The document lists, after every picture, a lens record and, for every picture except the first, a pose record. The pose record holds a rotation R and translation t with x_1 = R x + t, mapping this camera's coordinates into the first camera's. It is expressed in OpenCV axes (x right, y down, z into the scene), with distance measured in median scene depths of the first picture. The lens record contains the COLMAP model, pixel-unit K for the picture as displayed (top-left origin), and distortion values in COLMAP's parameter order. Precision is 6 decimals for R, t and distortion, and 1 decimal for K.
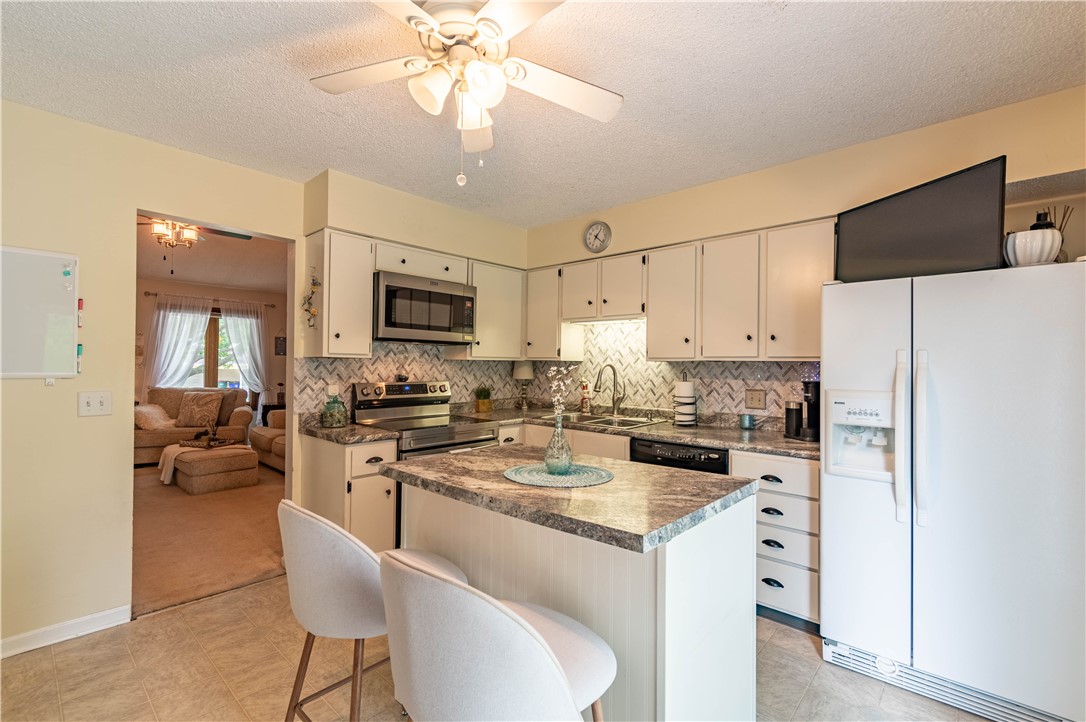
lens RADIAL K [[481.0, 0, 547.1], [0, 481.0, 362.9], [0, 0, 1]] dist [0.001224, -0.000170]
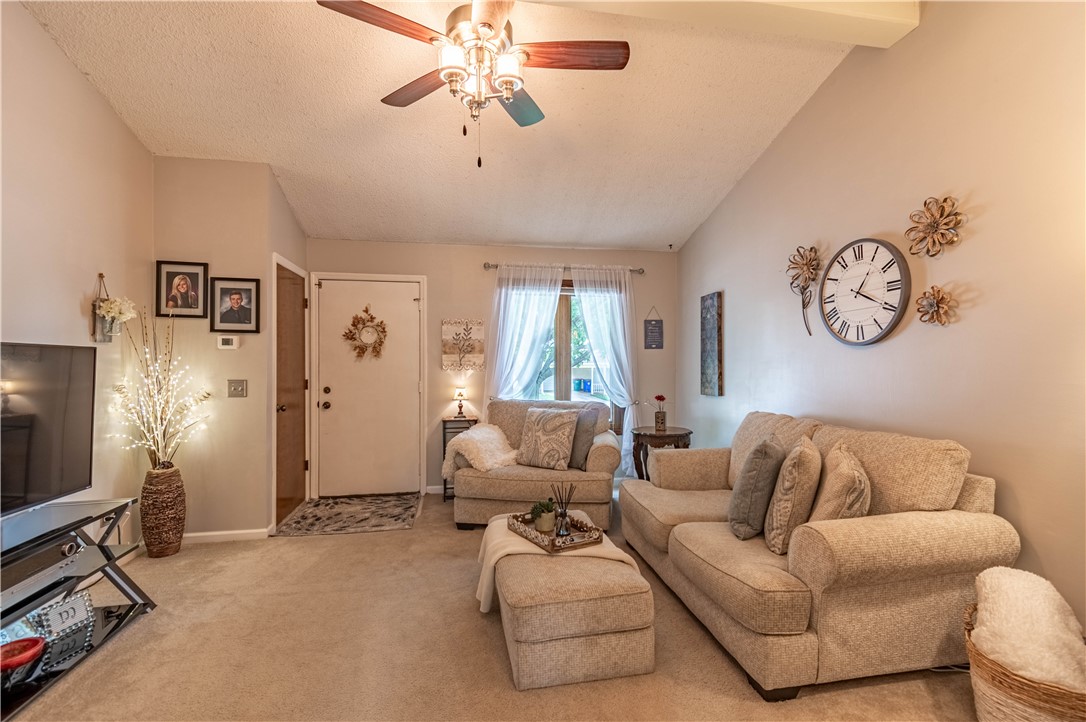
lens RADIAL K [[481.0, 0, 548.1], [0, 481.0, 360.9], [0, 0, 1]] dist [0.001224, -0.000170]
pose [[0.793141, -0.014189, -0.608873, -0.323019], [0.015185, 0.999879, -0.003520, 0.000181], [0.608849, -0.006454, 0.793260, 0.481542]]
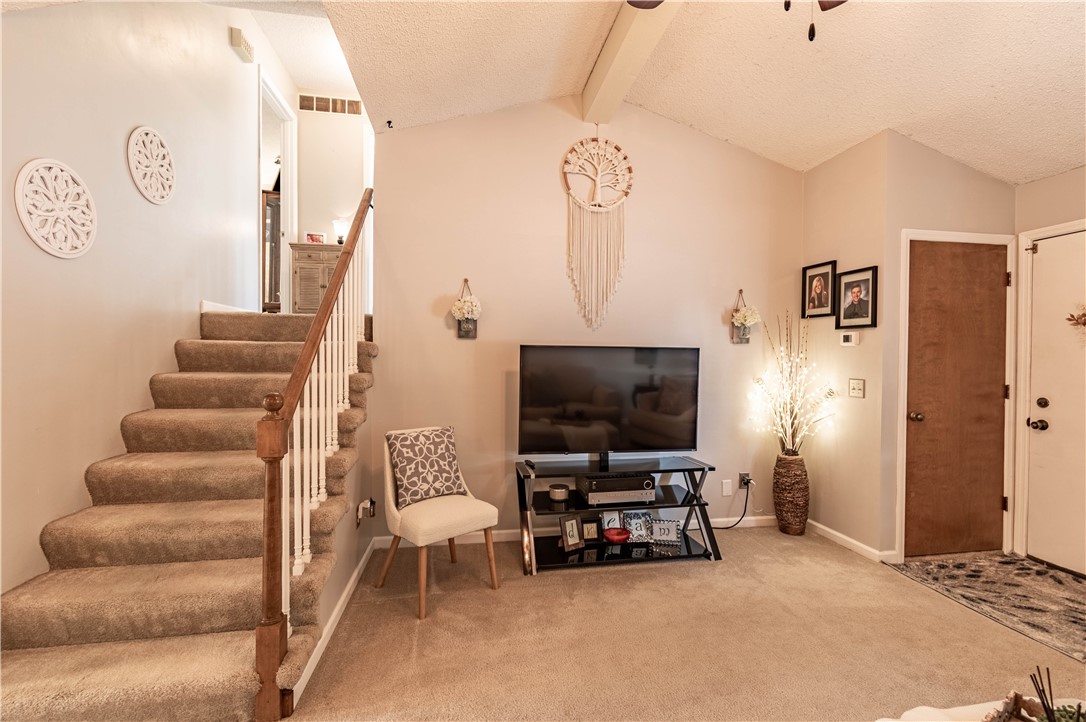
lens RADIAL K [[481.0, 0, 549.0], [0, 481.0, 360.3], [0, 0, 1]] dist [0.001224, -0.000170]
pose [[-0.614094, -0.009761, -0.789172, -0.333643], [-0.005895, 0.999952, -0.007781, 0.000521], [0.789211, -0.000126, -0.614123, 0.726494]]
